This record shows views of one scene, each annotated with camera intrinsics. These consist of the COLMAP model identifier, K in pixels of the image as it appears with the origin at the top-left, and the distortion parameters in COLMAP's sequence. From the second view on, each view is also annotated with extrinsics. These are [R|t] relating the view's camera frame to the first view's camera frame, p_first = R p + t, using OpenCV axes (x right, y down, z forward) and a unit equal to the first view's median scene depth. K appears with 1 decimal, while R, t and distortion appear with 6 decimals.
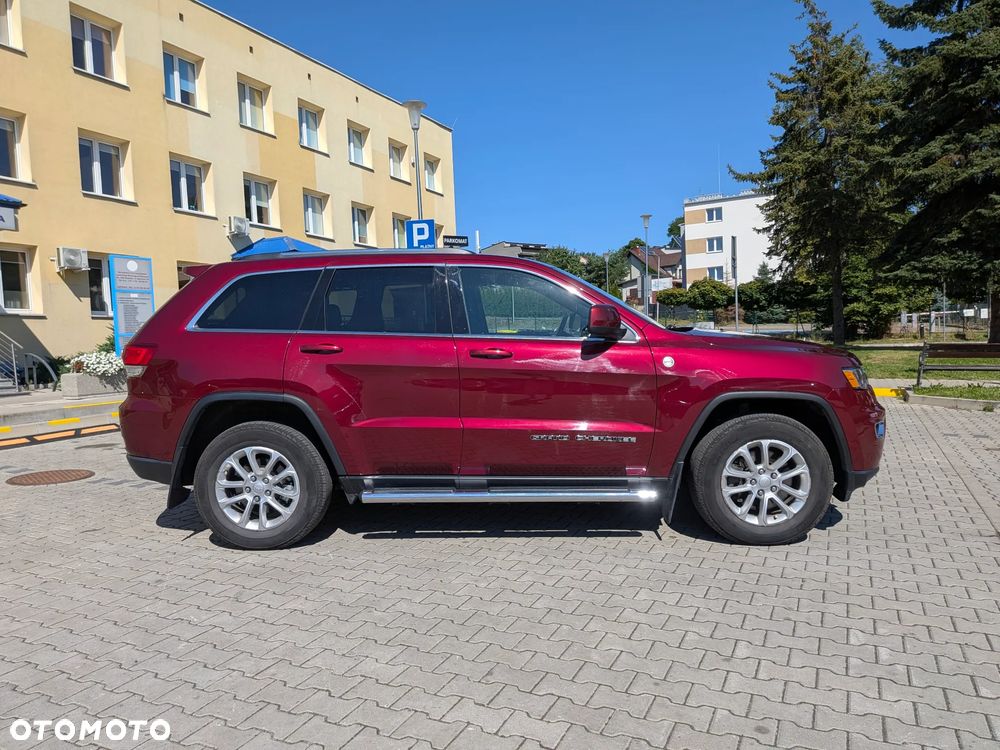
lens RADIAL K [[715.3, 0, 501.2], [0, 715.3, 399.3], [0, 0, 1]] dist [0.044972, -0.065886]
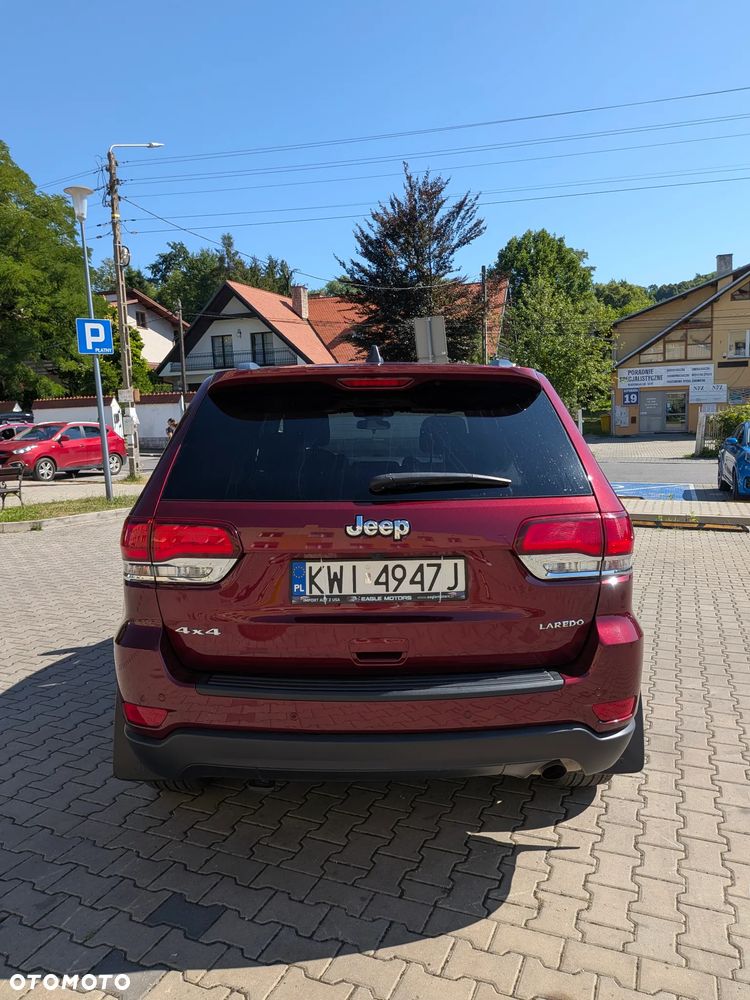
lens RADIAL K [[715.7, 0, 375.0], [0, 715.7, 500.0], [0, 0, 1]] dist [0.062943, -0.106033]
pose [[-0.042617, -0.076574, 0.996153, -0.171601], [0.109390, 0.990707, 0.080835, -0.024130], [-0.993085, 0.112414, -0.033844, 0.200772]]
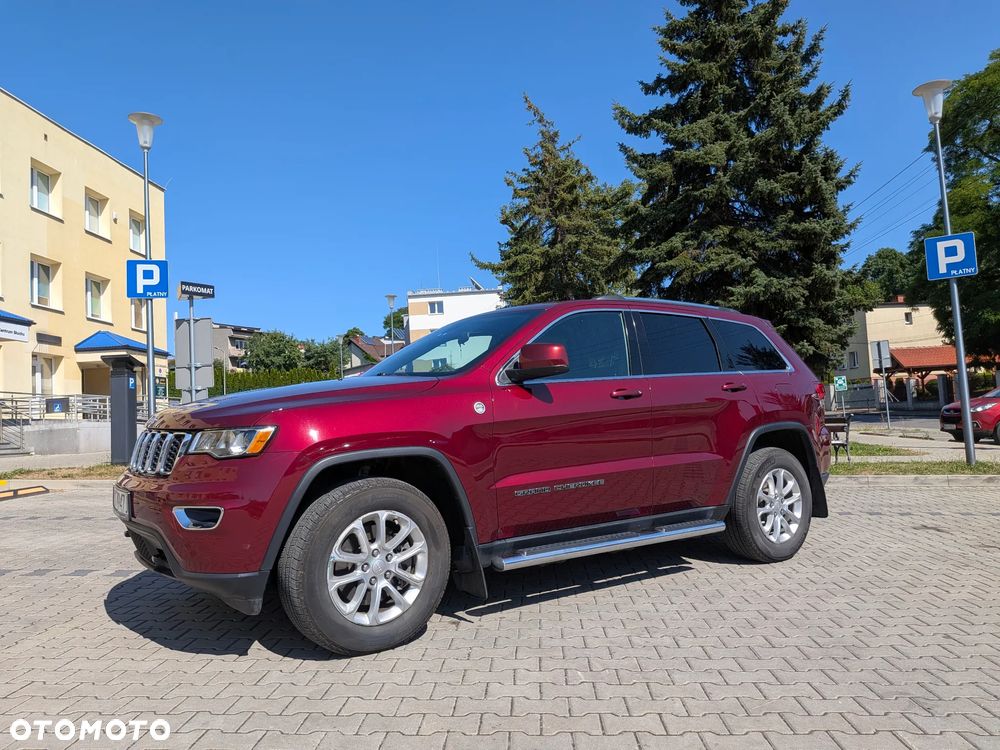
lens RADIAL K [[716.2, 0, 498.3], [0, 716.2, 389.7], [0, 0, 1]] dist [0.064021, -0.108069]
pose [[0.925260, 0.018694, 0.378872, -0.033058], [0.033651, 0.990802, -0.131067, 0.000351], [-0.377837, 0.134021, 0.916121, 0.100414]]
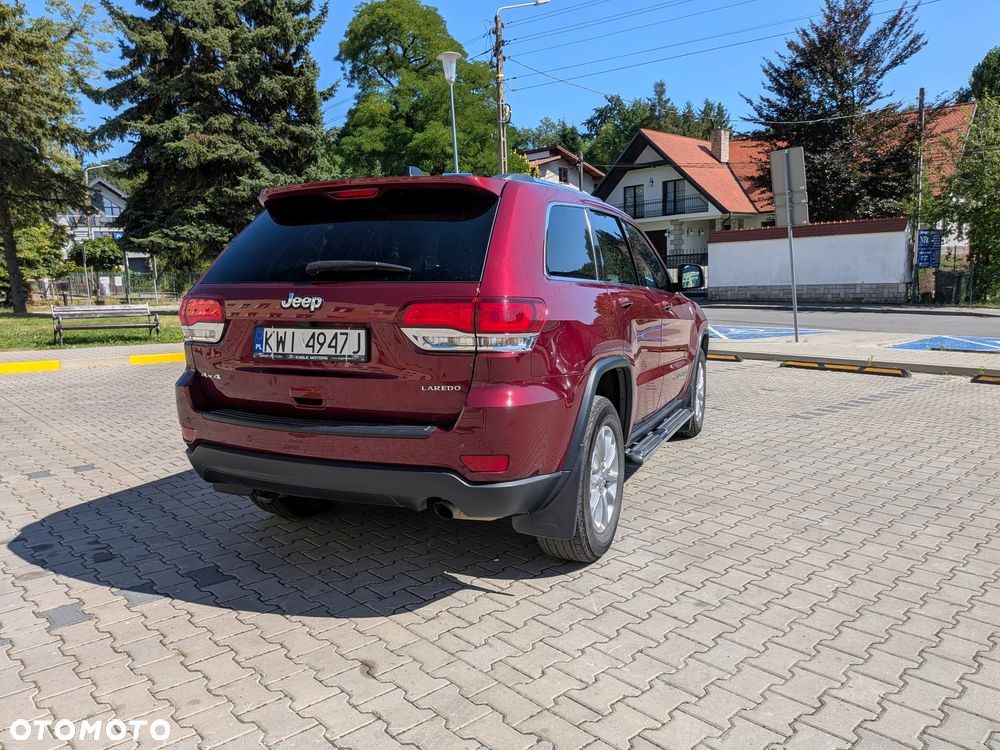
lens RADIAL K [[716.2, 0, 498.3], [0, 716.2, 389.7], [0, 0, 1]] dist [0.064021, -0.108069]
pose [[0.364119, -0.114951, 0.924231, -0.180733], [0.088347, 0.992142, 0.088592, -0.008625], [-0.927153, 0.049395, 0.371414, 0.132800]]
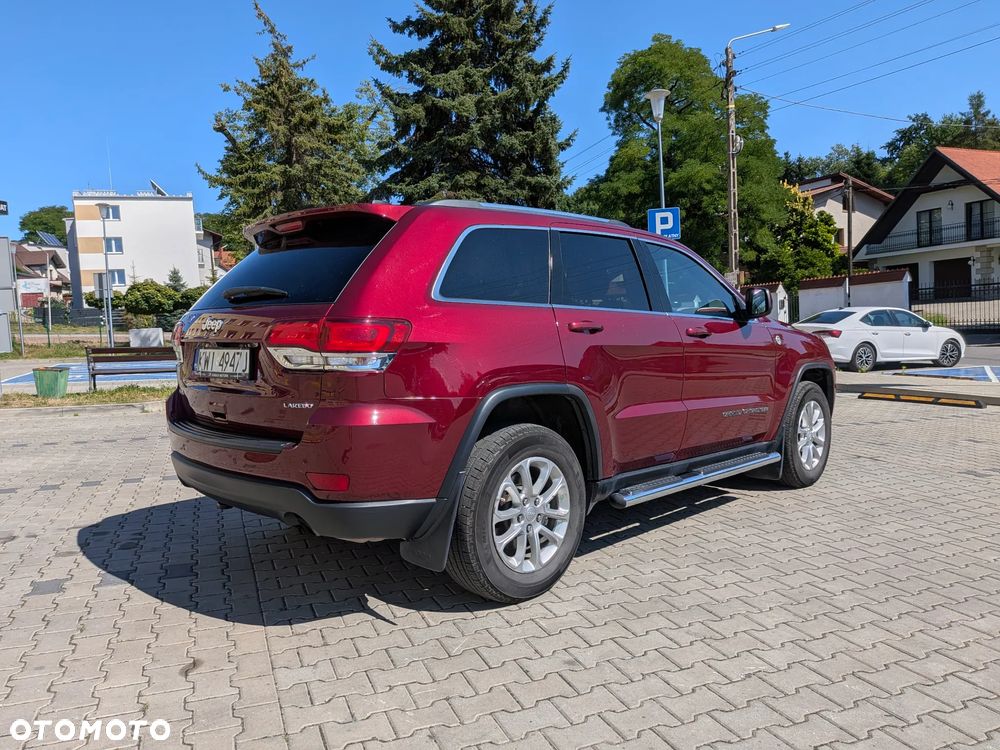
lens RADIAL K [[715.7, 0, 506.1], [0, 715.7, 380.6], [0, 0, 1]] dist [0.062943, -0.106033]
pose [[0.675287, -0.042227, 0.736345, -0.146554], [0.072072, 0.997360, -0.008901, -0.001130], [-0.734025, 0.059080, 0.676547, 0.084505]]
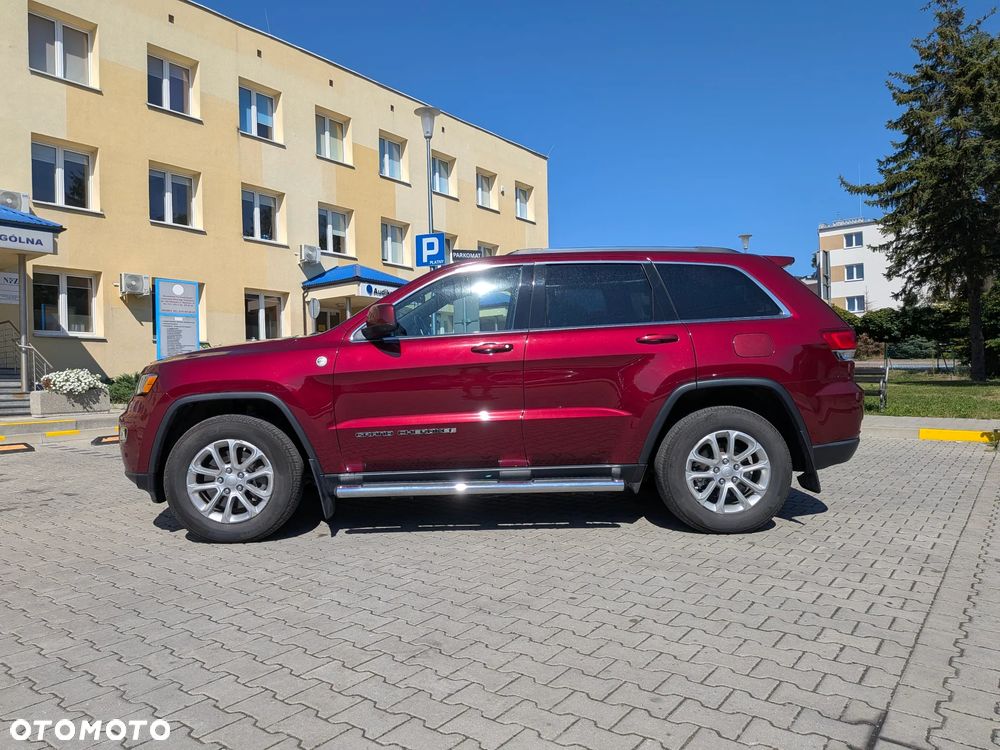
lens RADIAL K [[716.8, 0, 482.0], [0, 716.8, 376.1], [0, 0, 1]] dist [0.058955, -0.059366]
pose [[0.979735, 0.014630, -0.199764, 0.081368], [-0.030603, 0.996553, -0.077108, 0.000613], [0.197947, 0.081659, 0.976805, 0.074561]]
